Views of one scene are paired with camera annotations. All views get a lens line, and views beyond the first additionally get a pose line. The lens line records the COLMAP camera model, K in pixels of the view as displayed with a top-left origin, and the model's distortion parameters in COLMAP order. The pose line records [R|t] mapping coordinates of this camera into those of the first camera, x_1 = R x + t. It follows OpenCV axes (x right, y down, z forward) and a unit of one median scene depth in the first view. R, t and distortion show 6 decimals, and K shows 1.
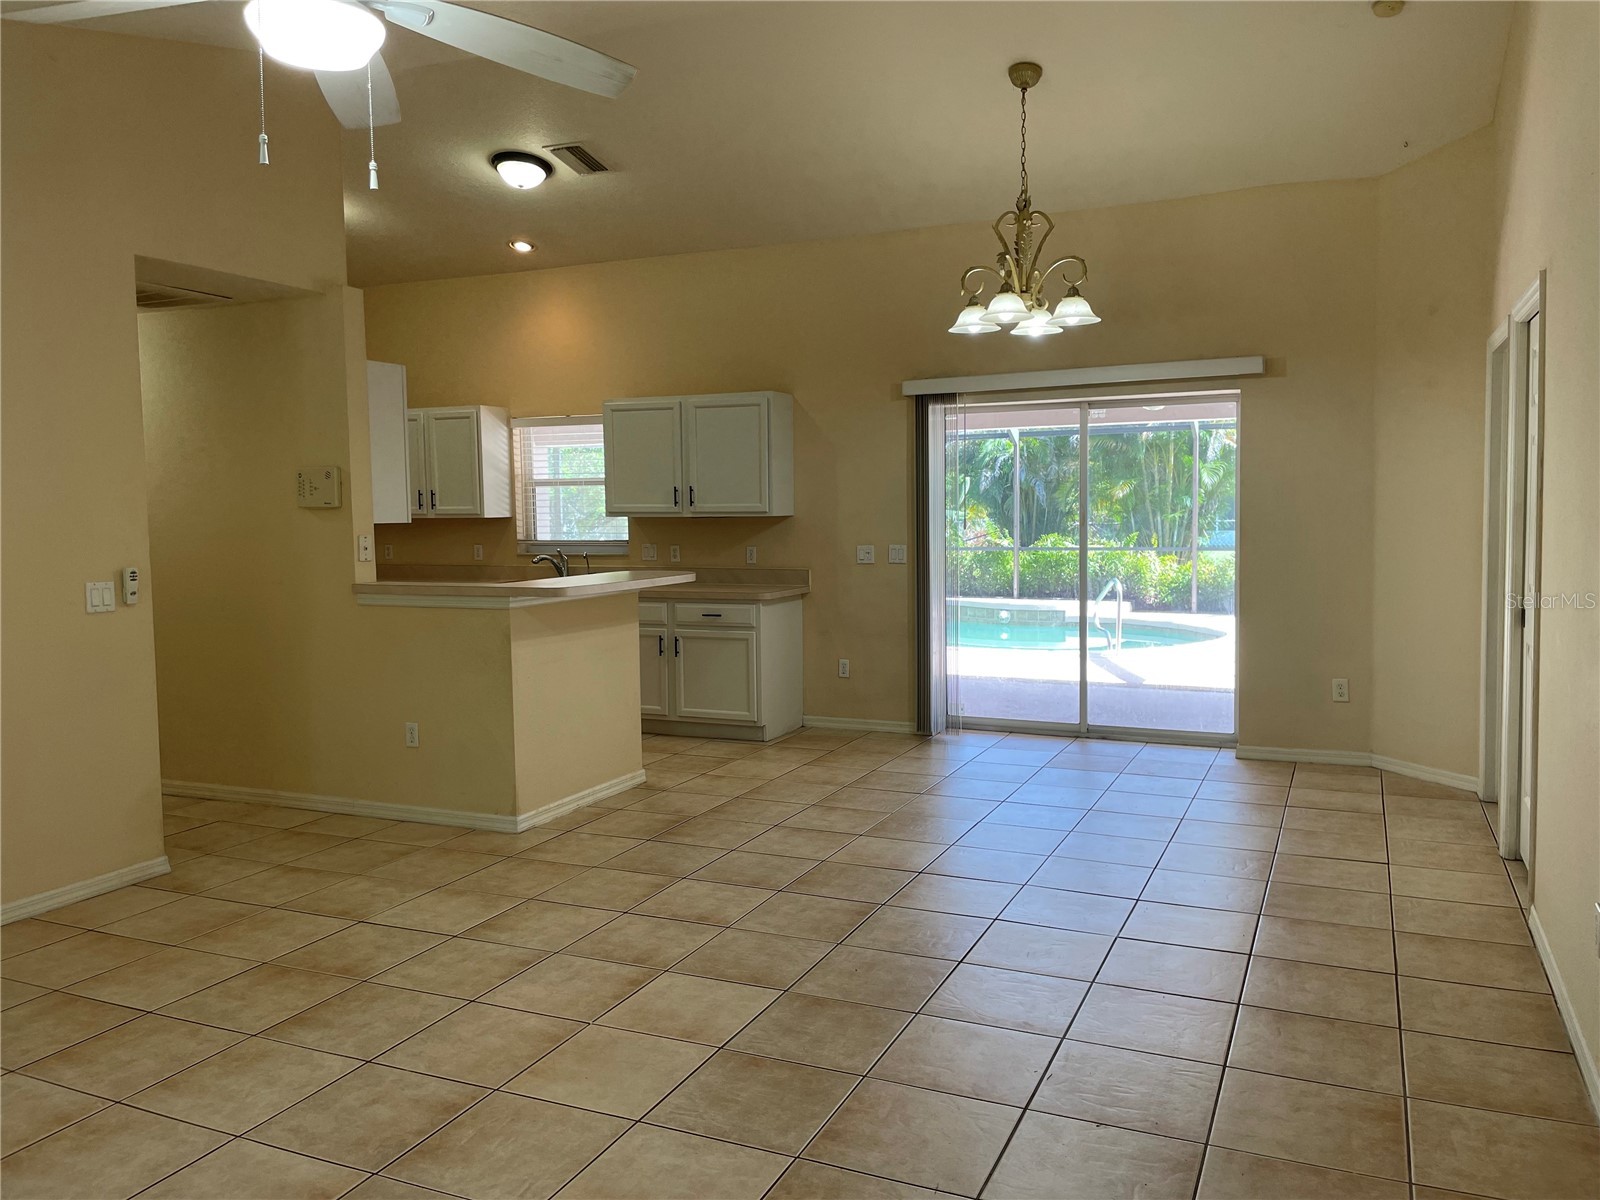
lens RADIAL K [[1215.0, 0, 805.5], [0, 1215.0, 593.2], [0, 0, 1]] dist [0.101266, -0.139880]
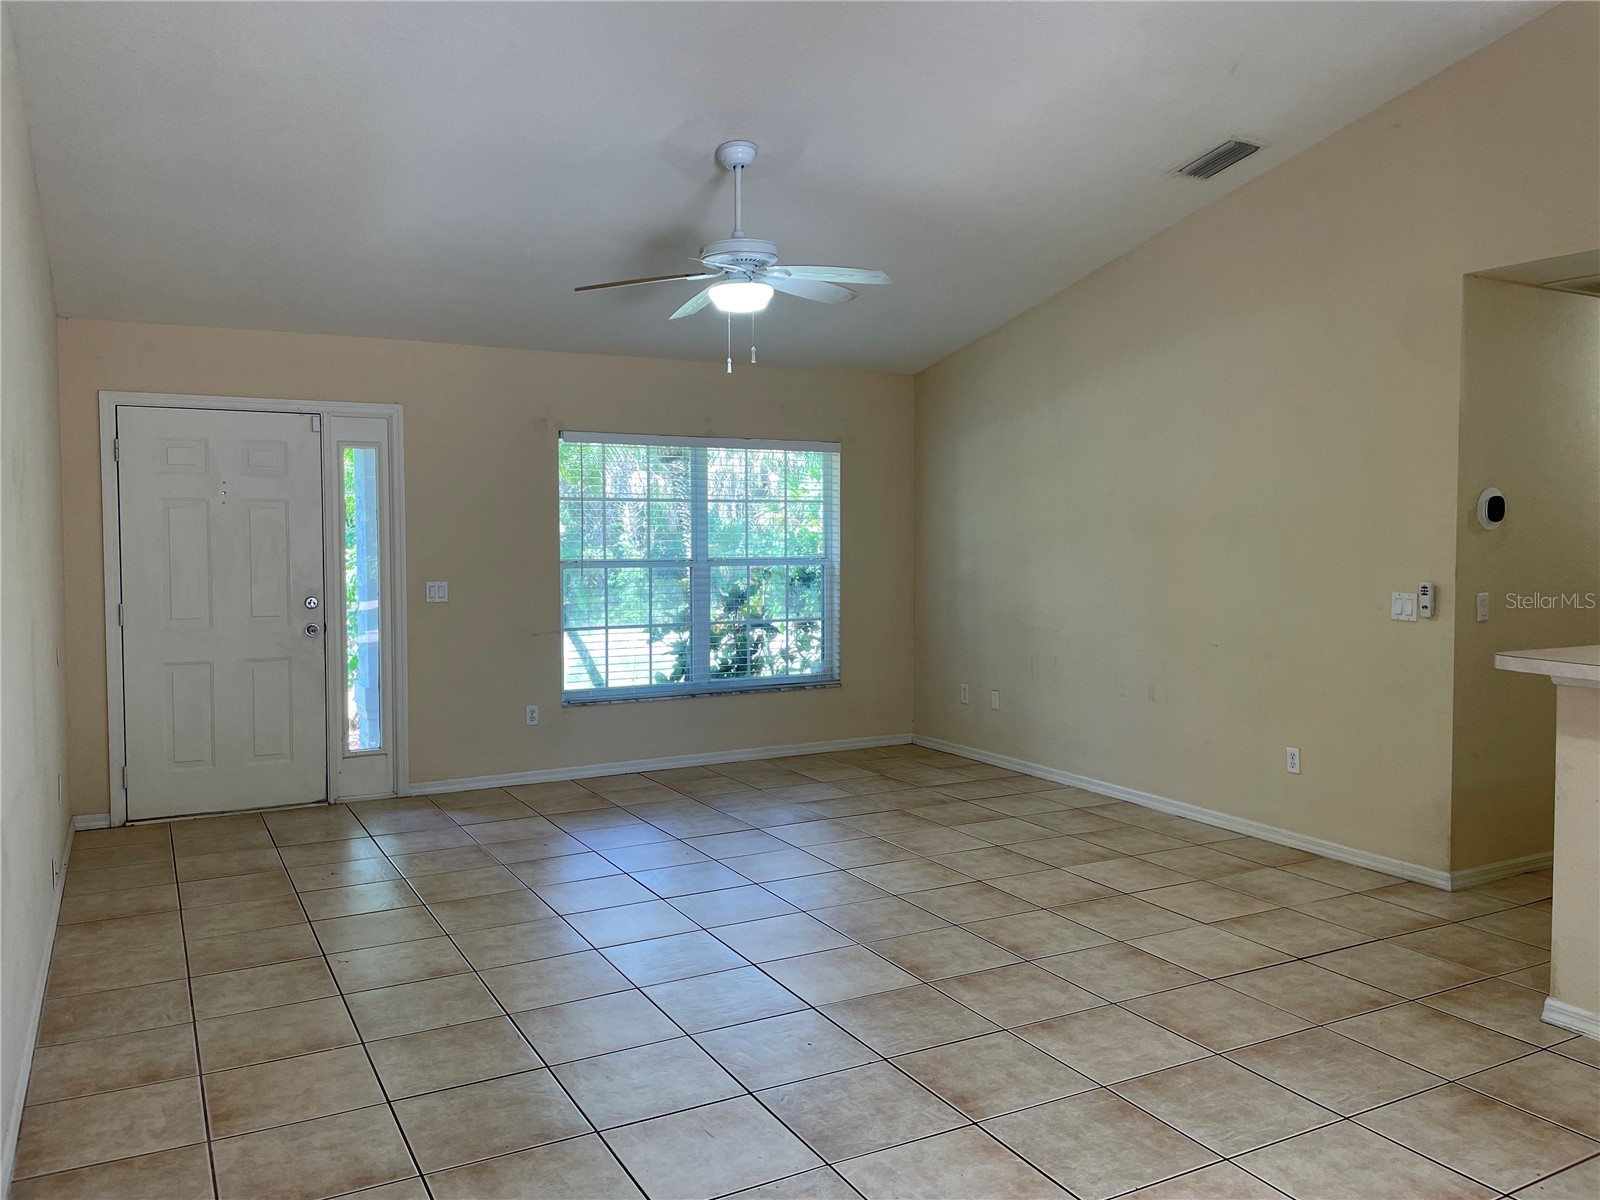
lens RADIAL K [[1215.0, 0, 805.5], [0, 1215.0, 593.2], [0, 0, 1]] dist [0.101266, -0.139880]
pose [[-0.607904, 0.057190, -0.791948, 0.682800], [-0.048570, 0.992857, 0.108981, -0.113764], [0.792524, 0.104715, -0.600784, 1.380515]]
